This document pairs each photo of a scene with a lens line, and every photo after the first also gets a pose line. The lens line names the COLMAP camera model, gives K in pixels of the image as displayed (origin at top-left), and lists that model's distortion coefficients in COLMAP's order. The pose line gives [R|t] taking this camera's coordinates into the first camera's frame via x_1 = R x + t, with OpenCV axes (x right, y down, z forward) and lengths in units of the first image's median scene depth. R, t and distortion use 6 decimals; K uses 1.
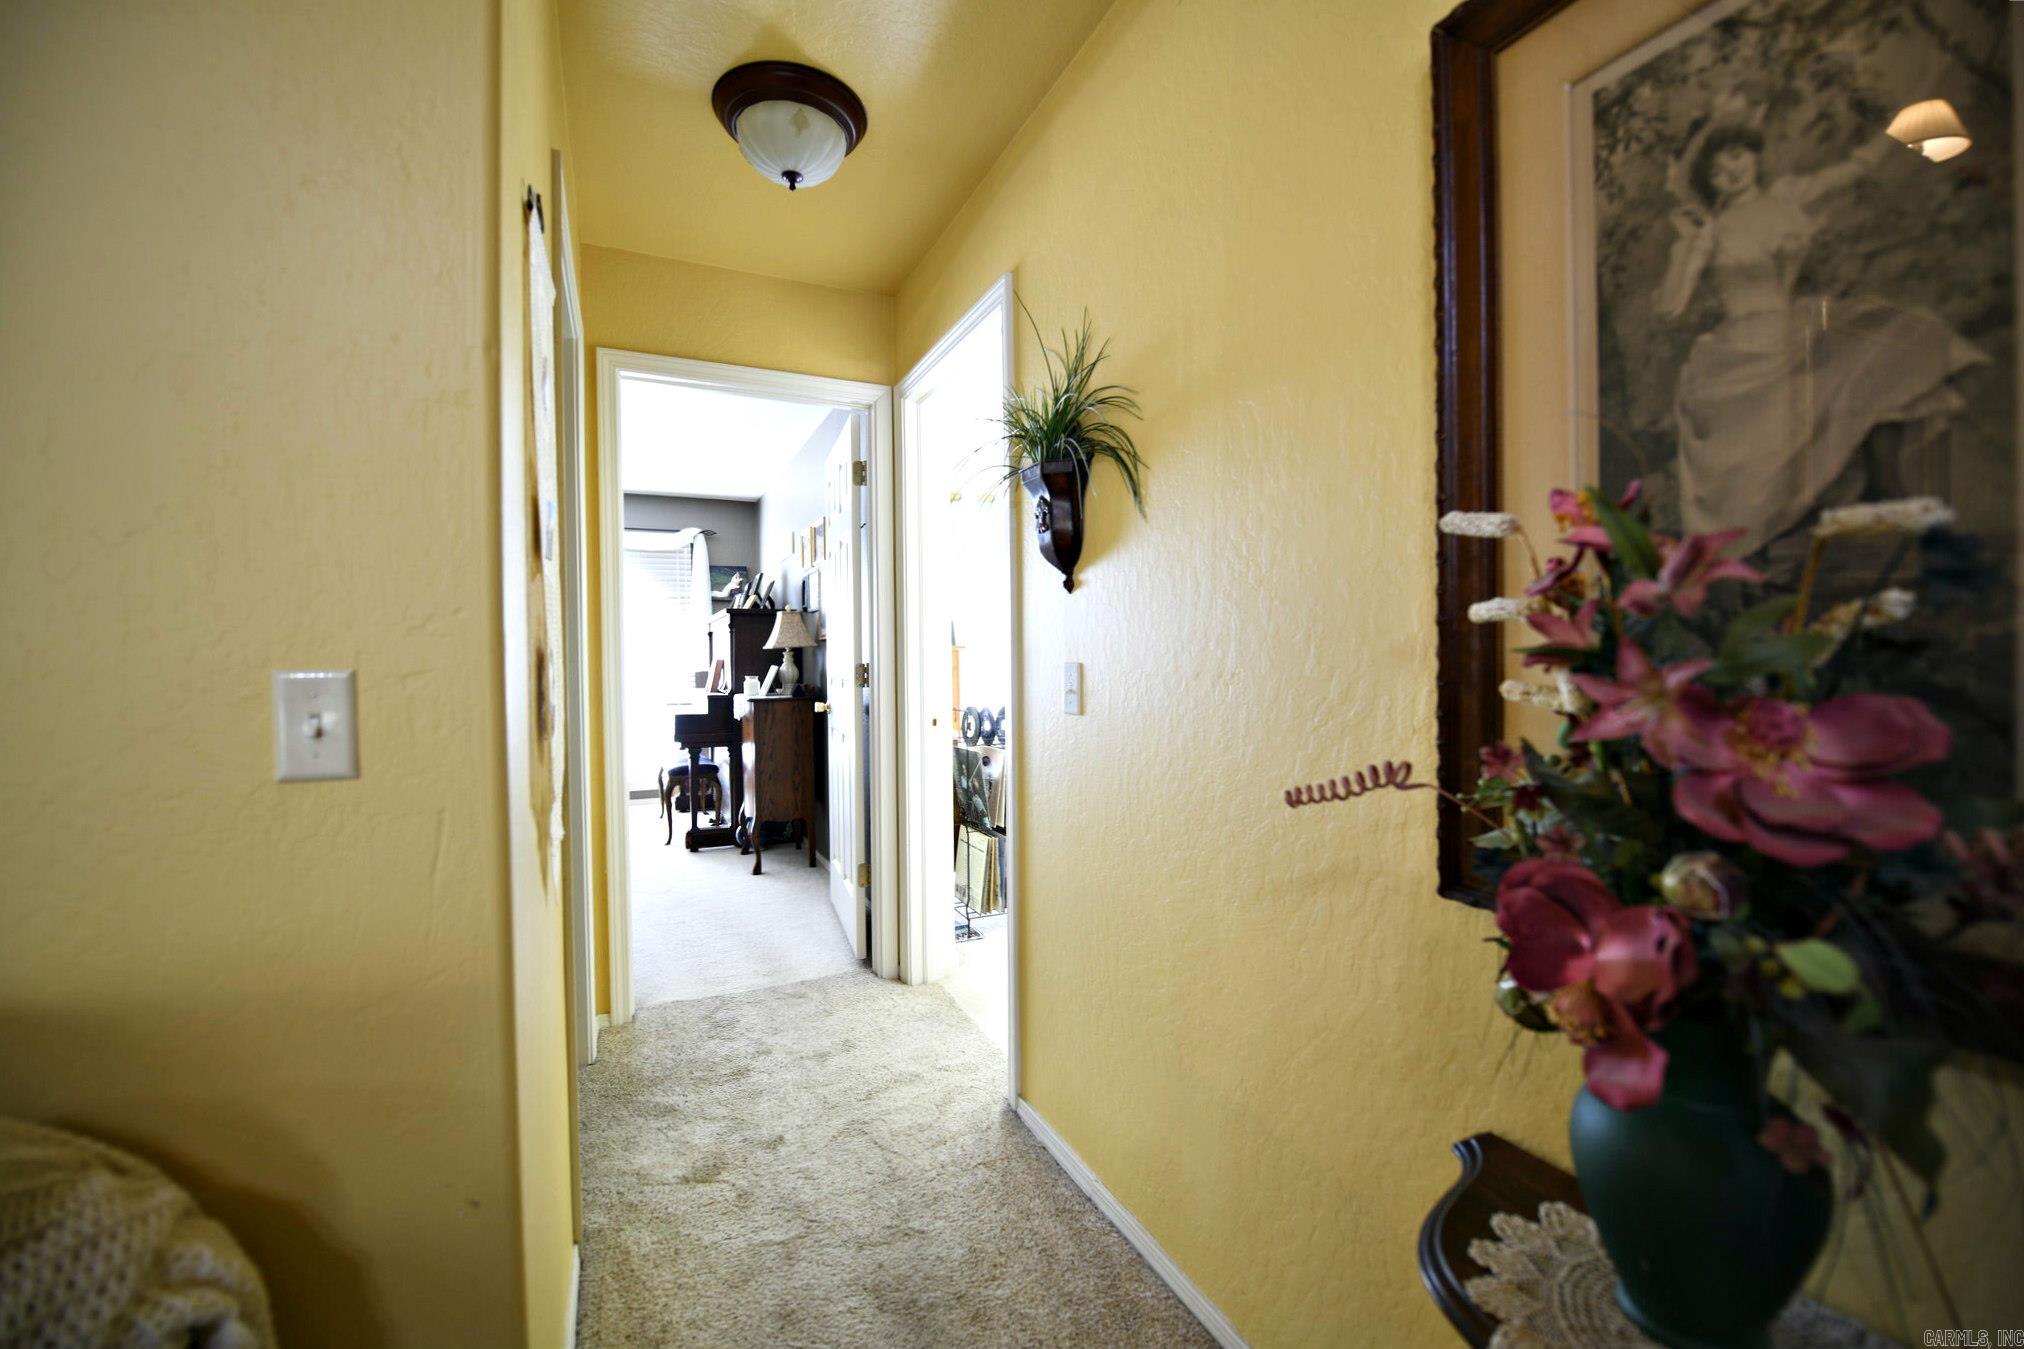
lens RADIAL K [[808.1, 0, 1008.1], [0, 808.1, 675.2], [0, 0, 1]] dist [-0.012915, -0.003335]
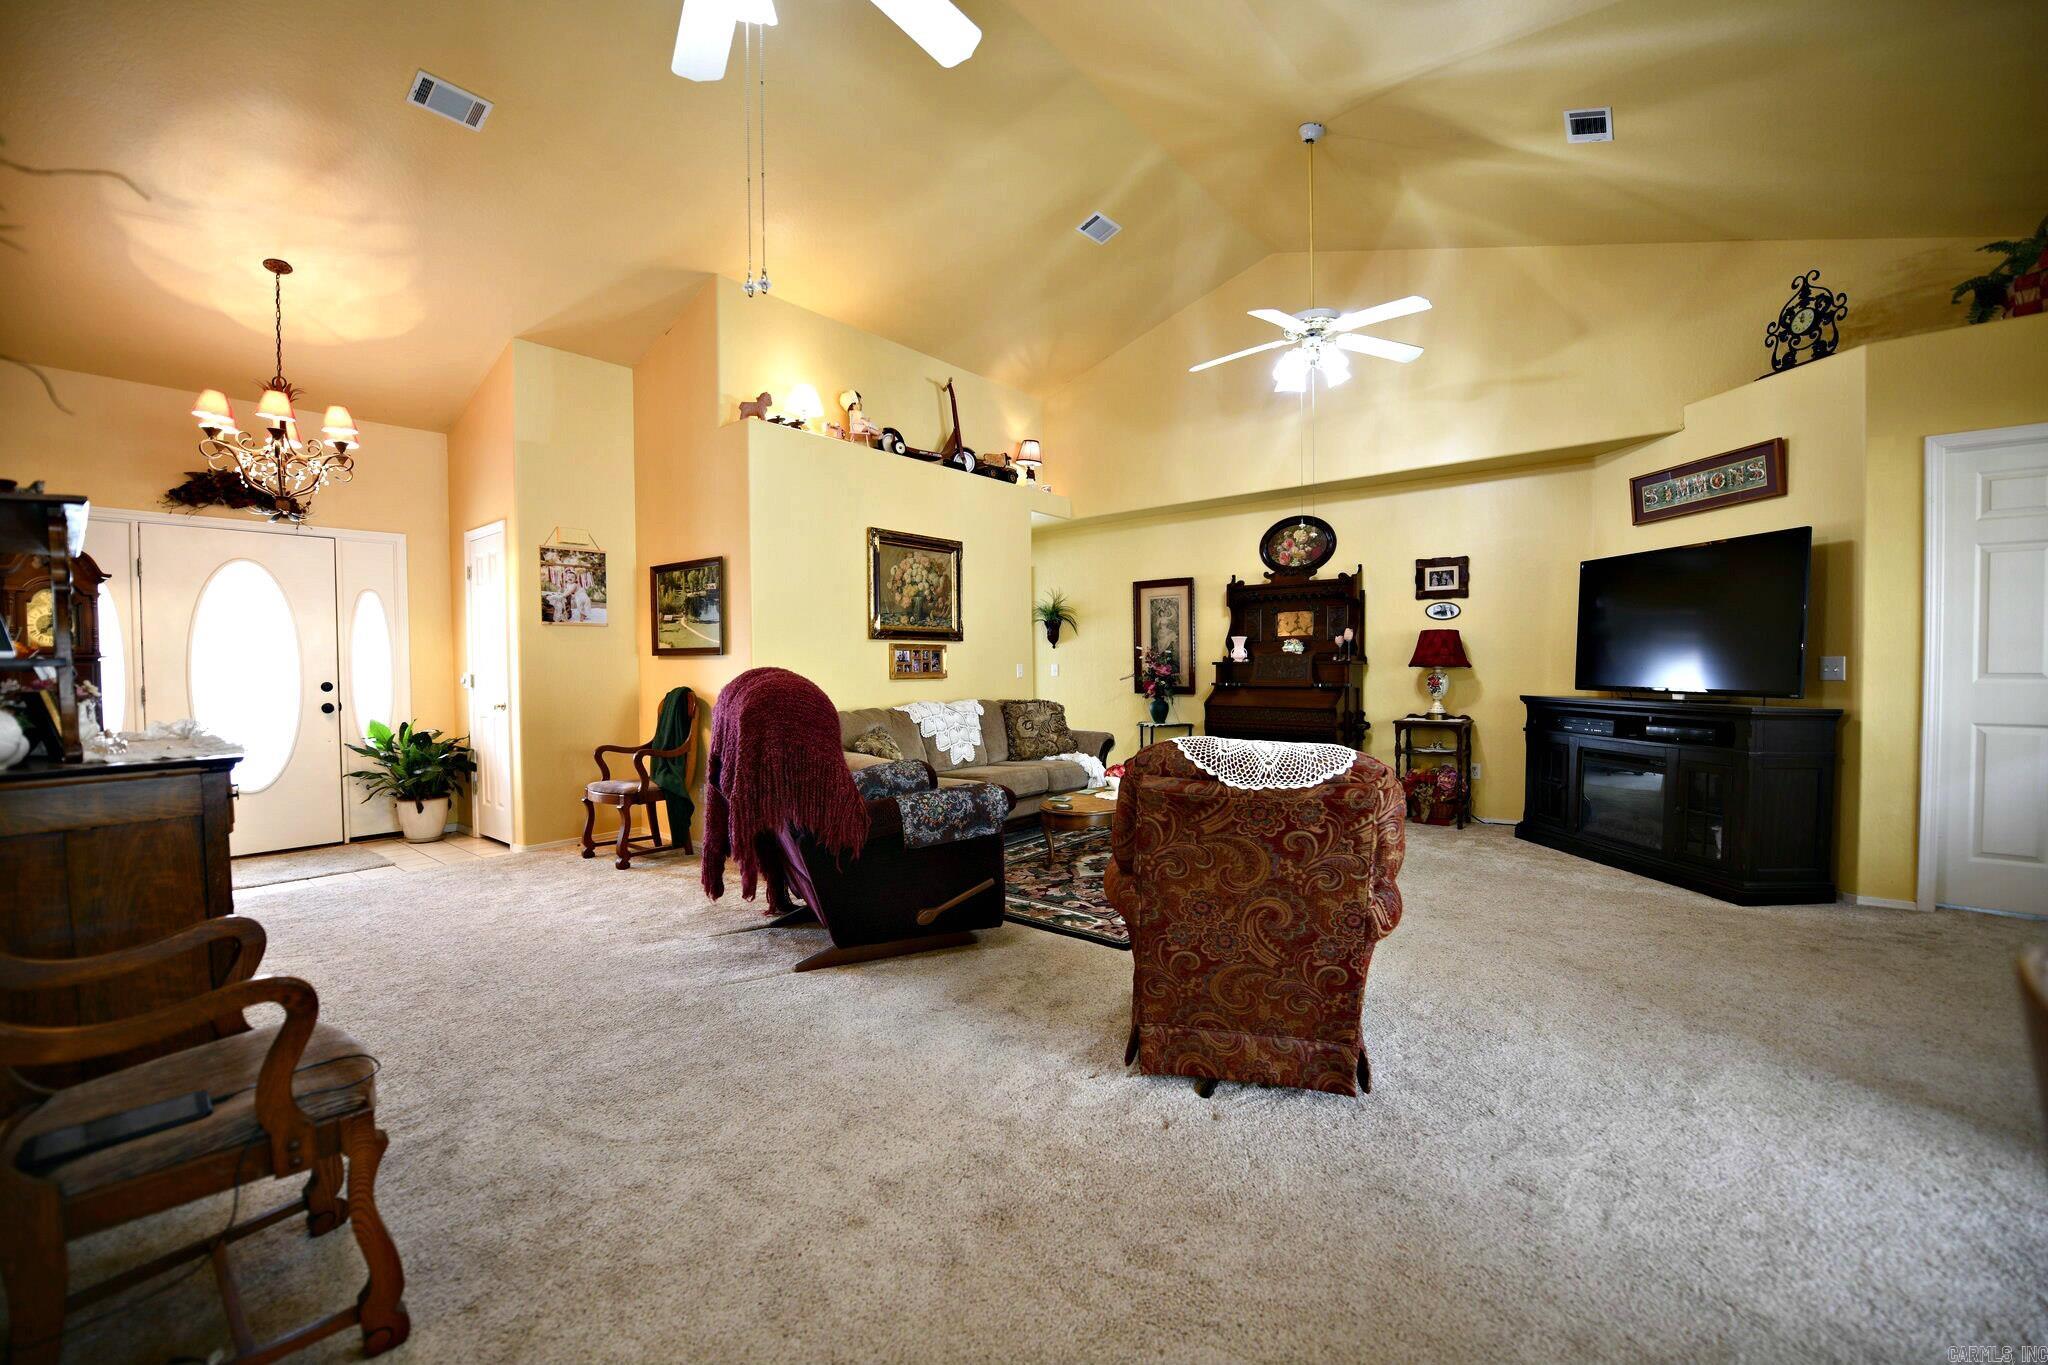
lens RADIAL K [[817.6, 0, 1020.0], [0, 817.6, 683.2], [0, 0, 1]] dist [-0.012915, -0.003335]
pose [[0.904002, -0.013774, 0.427305, -1.169094], [0.014577, 0.999893, 0.001393, 0.046764], [-0.427279, 0.004970, 0.904106, -1.724903]]
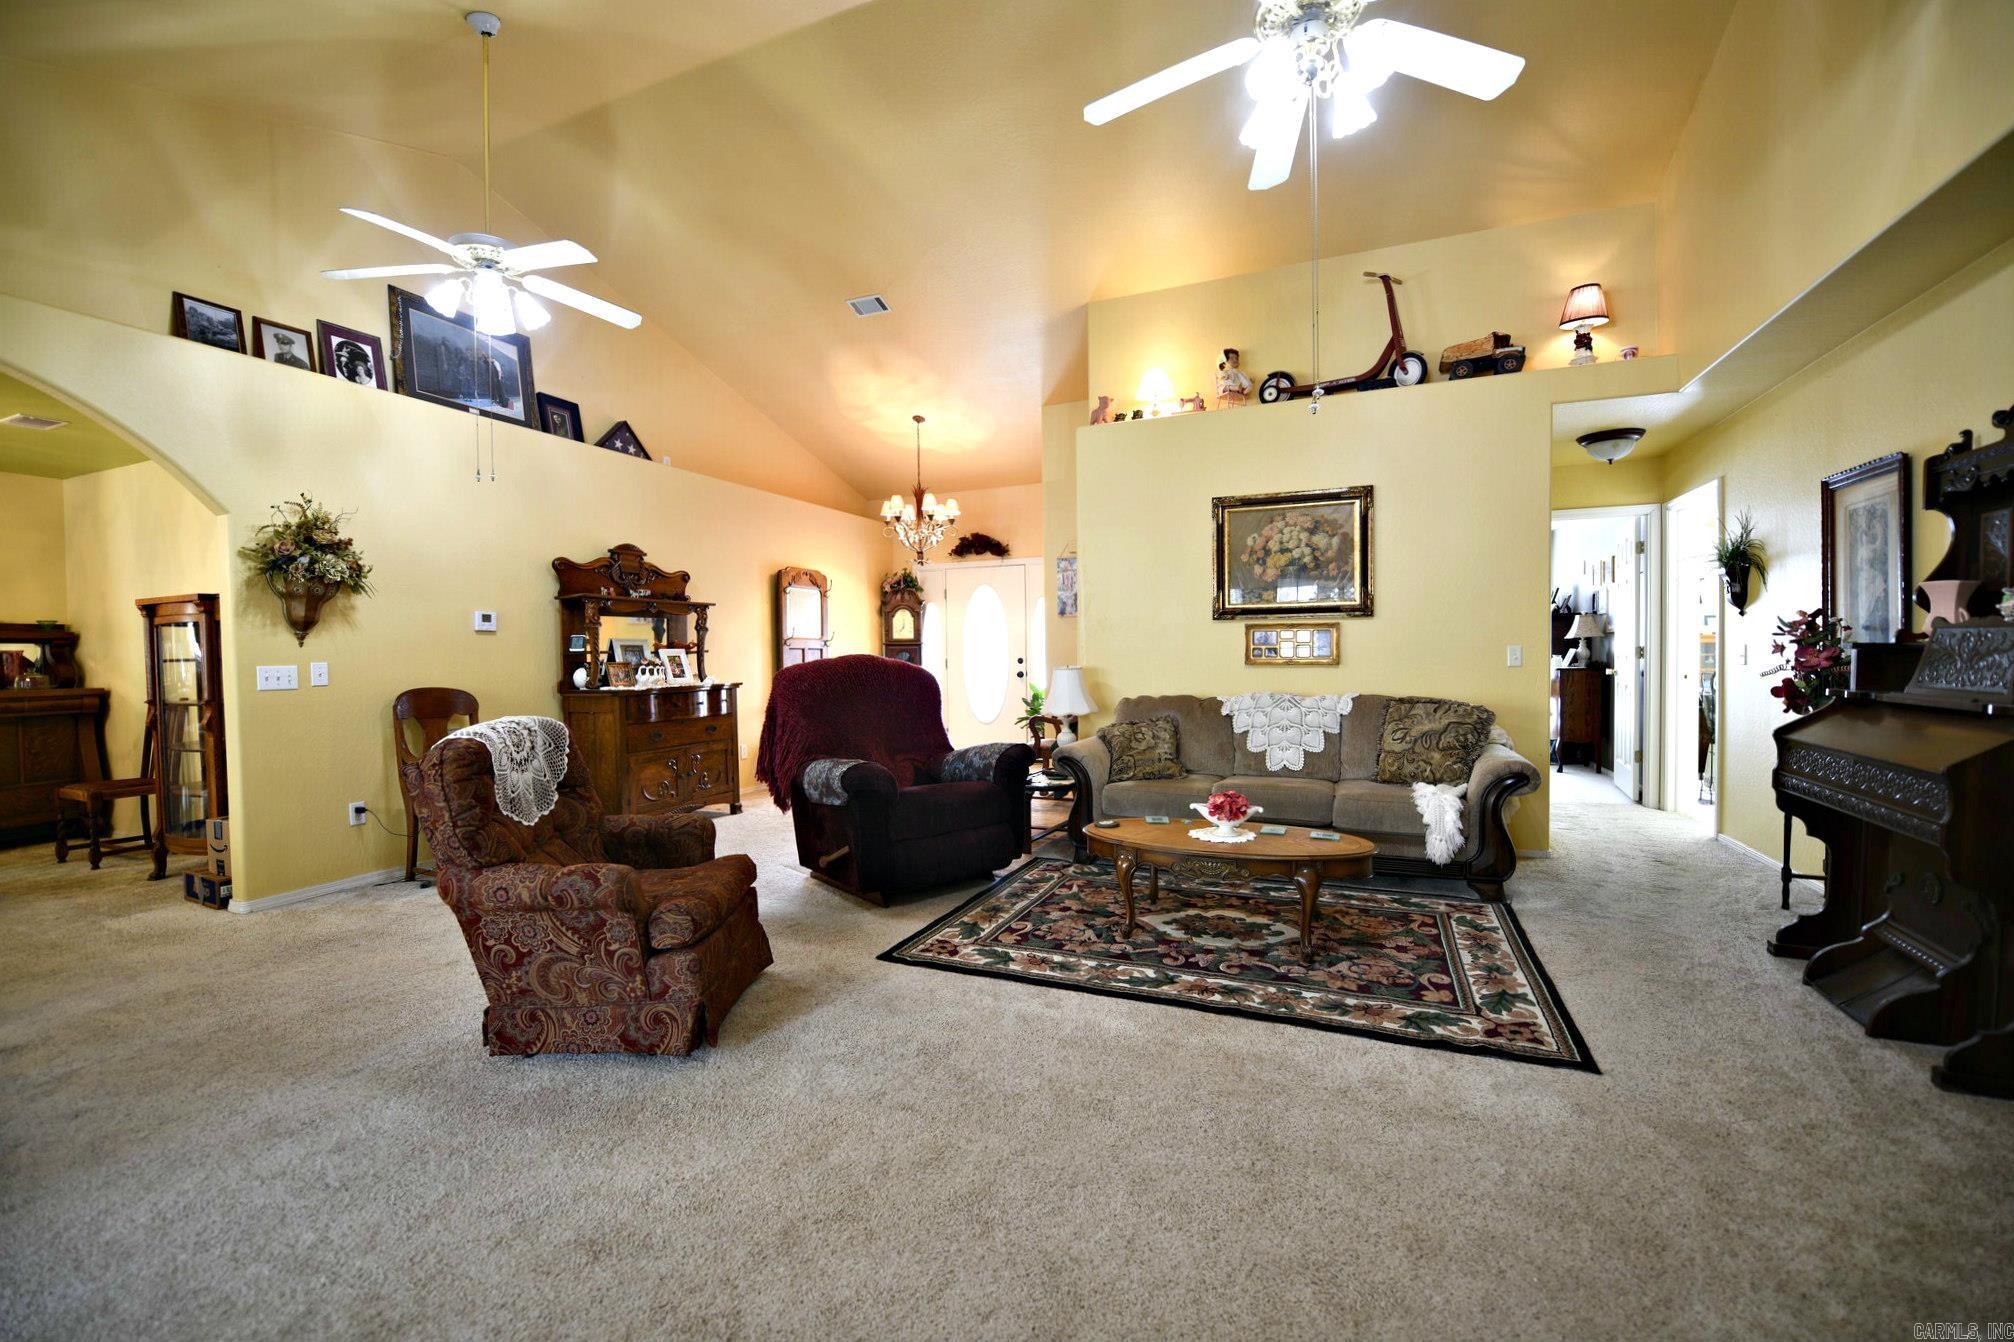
lens RADIAL K [[804.1, 0, 1003.1], [0, 804.1, 671.7], [0, 0, 1]] dist [-0.012915, -0.003335]
pose [[0.658856, 0.017572, -0.752063, 0.240360], [-0.009374, 0.999841, 0.015149, 0.031115], [0.752210, -0.002931, 0.658917, -1.349938]]
